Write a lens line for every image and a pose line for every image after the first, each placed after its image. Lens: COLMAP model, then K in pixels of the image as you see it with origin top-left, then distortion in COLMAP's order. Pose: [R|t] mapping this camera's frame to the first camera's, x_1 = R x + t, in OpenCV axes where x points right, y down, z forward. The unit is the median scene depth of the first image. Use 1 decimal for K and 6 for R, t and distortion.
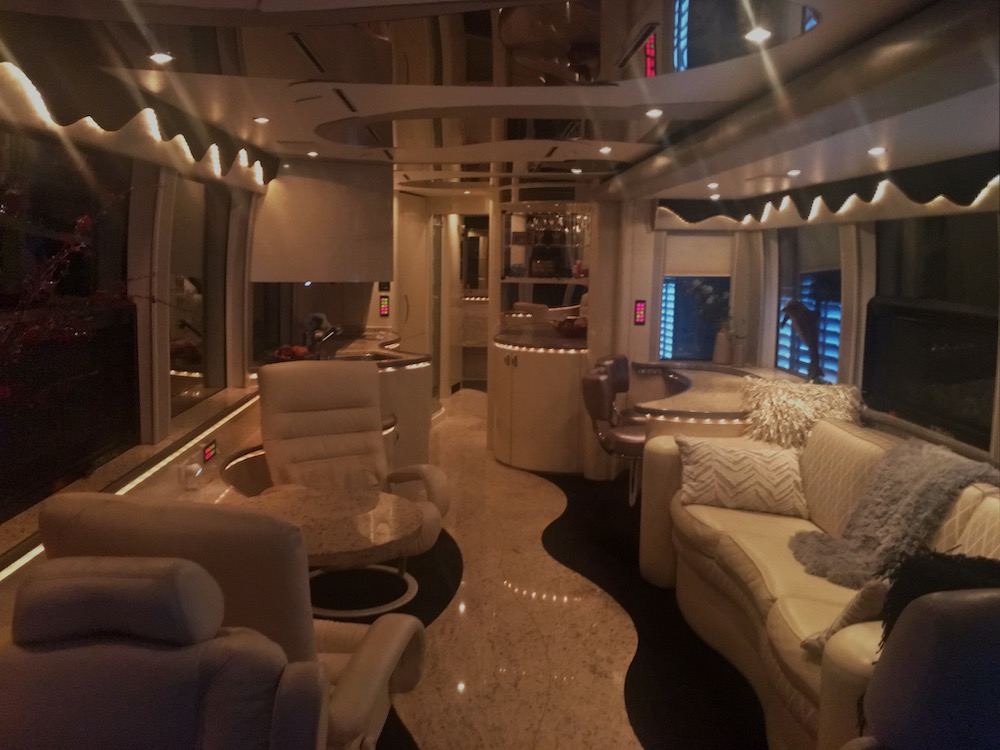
lens RADIAL K [[839.1, 0, 486.3], [0, 839.1, 354.1], [0, 0, 1]] dist [0.043290, -0.019538]
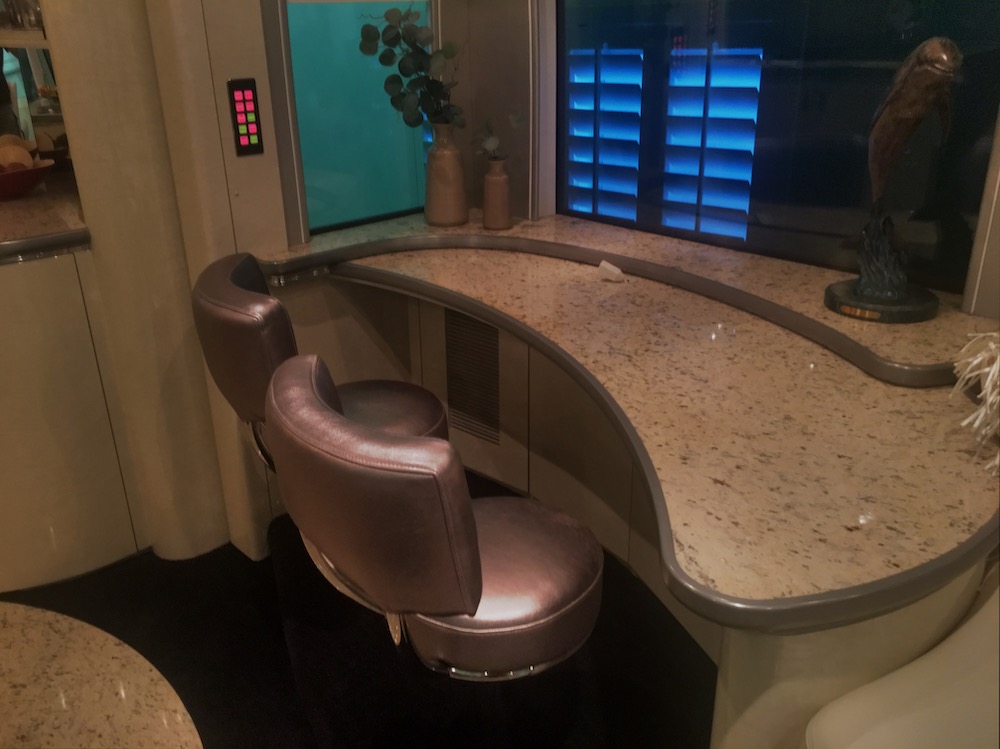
lens RADIAL K [[840.4, 0, 484.2], [0, 840.4, 354.3], [0, 0, 1]] dist [0.054161, -0.042529]
pose [[0.748223, -0.278457, 0.602183, 0.027432], [0.113537, 0.948009, 0.297300, -0.073014], [-0.653660, -0.154077, 0.740938, 0.971753]]
